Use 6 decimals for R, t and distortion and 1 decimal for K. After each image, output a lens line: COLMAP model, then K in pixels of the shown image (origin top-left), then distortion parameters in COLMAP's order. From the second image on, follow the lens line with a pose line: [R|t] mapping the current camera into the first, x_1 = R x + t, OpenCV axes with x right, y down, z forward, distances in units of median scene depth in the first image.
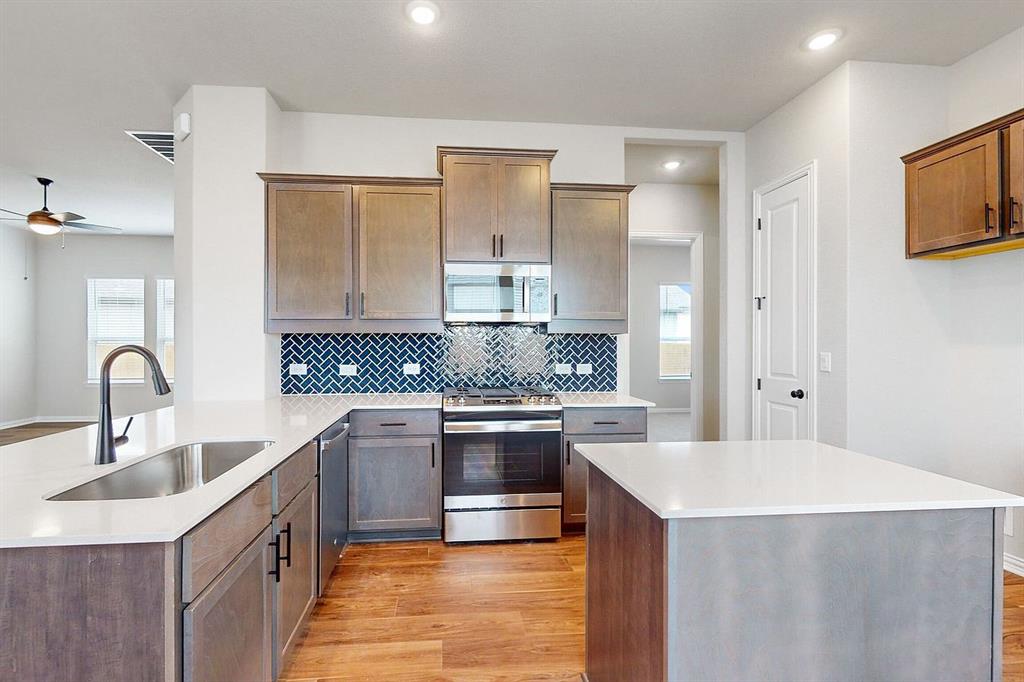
lens RADIAL K [[443.3, 0, 512.0], [0, 443.3, 341.0], [0, 0, 1]] dist [0.003619, 0.000882]
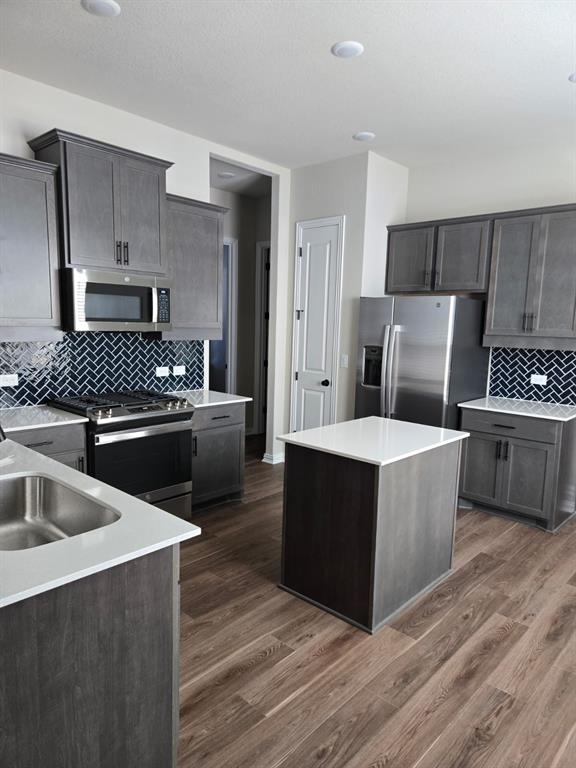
lens RADIAL K [[518.5, 0, 288.0], [0, 518.5, 384.0], [0, 0, 1]] dist [0.044418, -0.002205]
pose [[0.737009, -0.064194, 0.672828, -0.524372], [-0.036343, 0.990275, 0.134292, -0.089433], [-0.674905, -0.123427, 0.727508, -0.121261]]
